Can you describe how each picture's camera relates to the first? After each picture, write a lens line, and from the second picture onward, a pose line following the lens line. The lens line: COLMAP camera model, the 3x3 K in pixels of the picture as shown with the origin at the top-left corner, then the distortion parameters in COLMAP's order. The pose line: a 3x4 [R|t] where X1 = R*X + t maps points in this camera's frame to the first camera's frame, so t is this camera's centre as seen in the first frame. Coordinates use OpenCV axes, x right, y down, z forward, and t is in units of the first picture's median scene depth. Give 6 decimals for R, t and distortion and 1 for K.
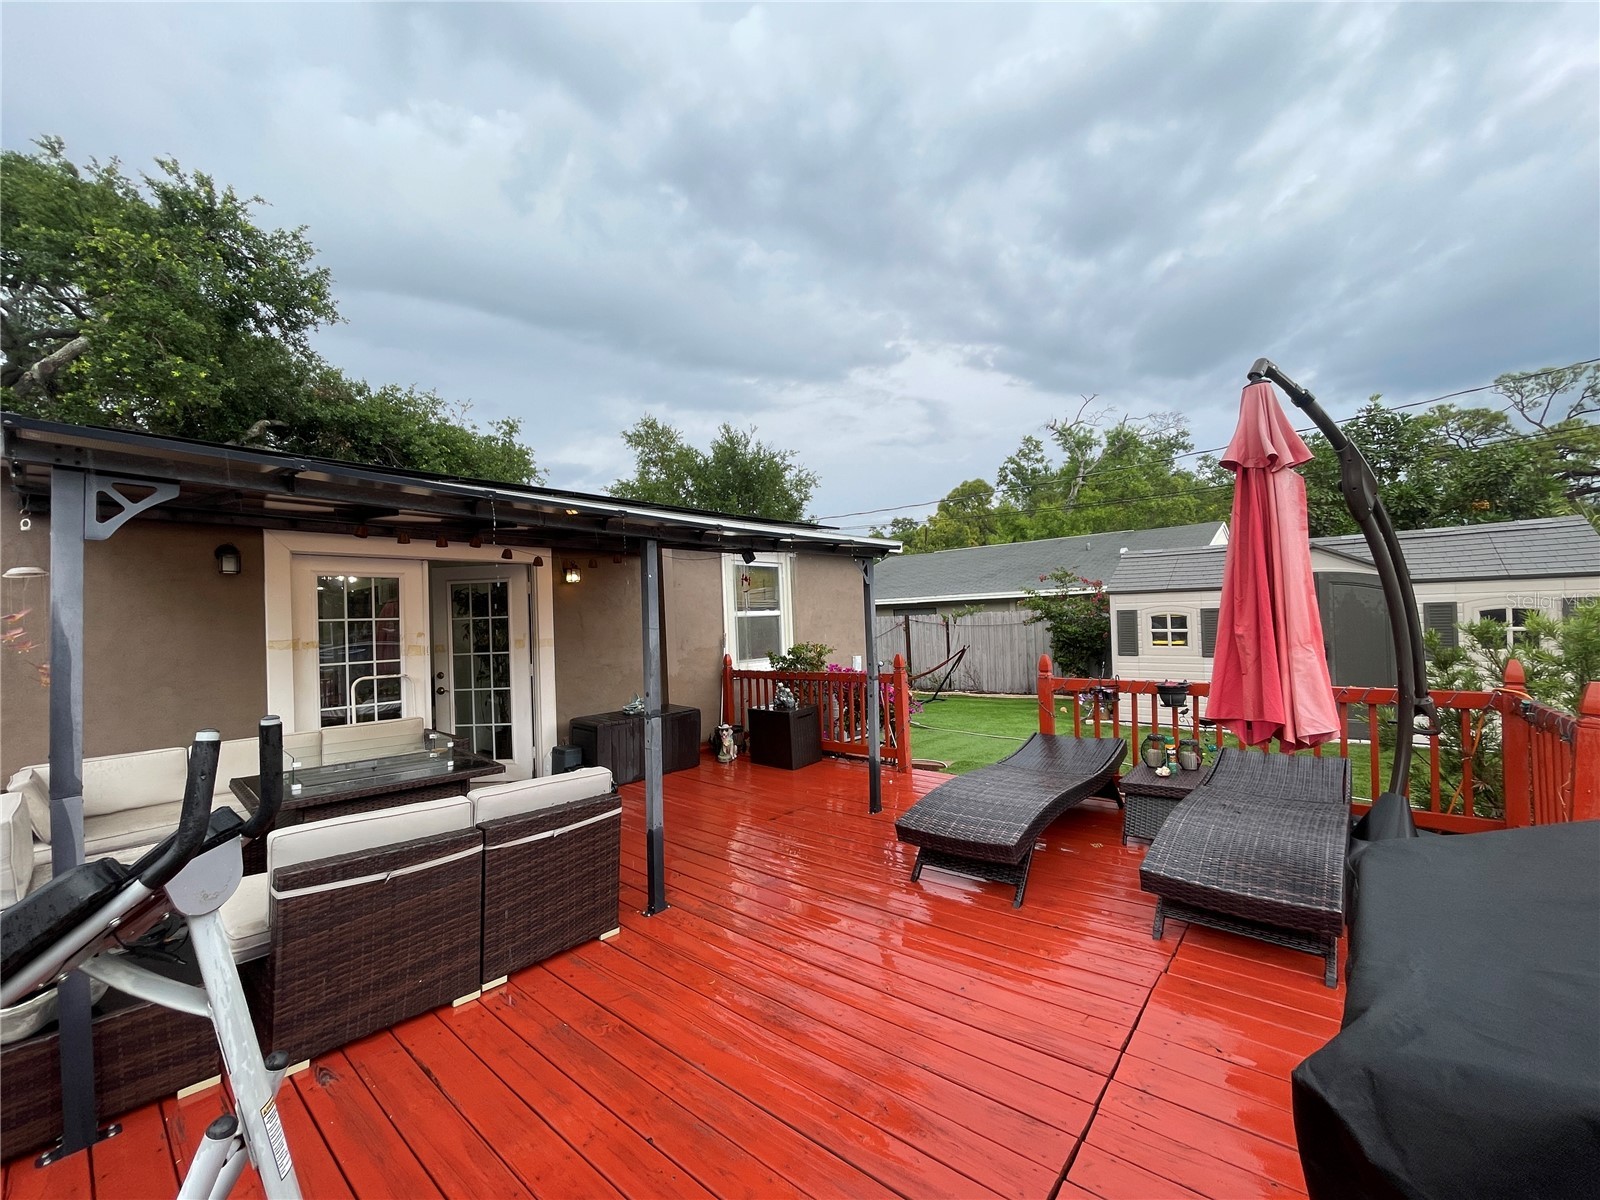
lens RADIAL K [[649.7, 0, 791.1], [0, 649.7, 608.2], [0, 0, 1]] dist [-0.000887, 0.000541]
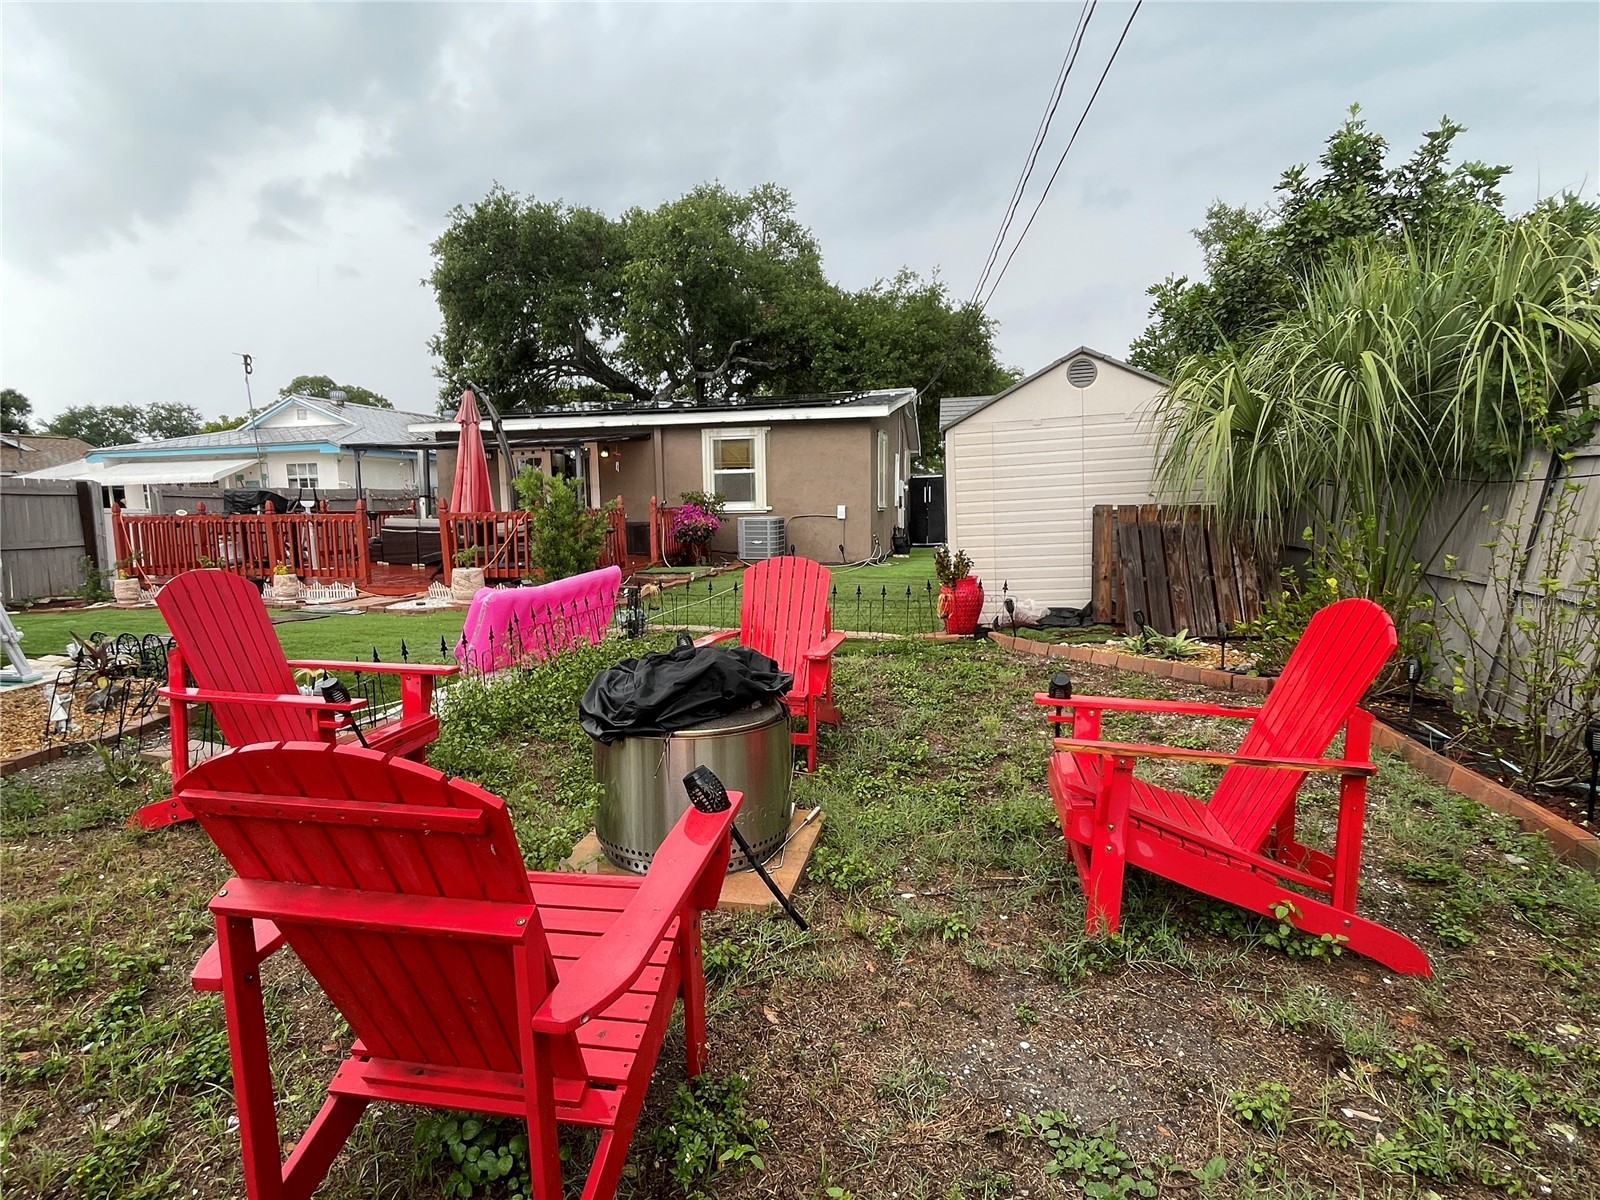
lens RADIAL K [[856.1, 0, 776.2], [0, 856.1, 600.3], [0, 0, 1]] dist [-0.003172, 0.001965]
pose [[0.479923, 0.133345, -0.867118, 1.713871], [0.014452, 0.987046, 0.159786, -0.012071], [0.877192, -0.089217, 0.471778, 0.123601]]
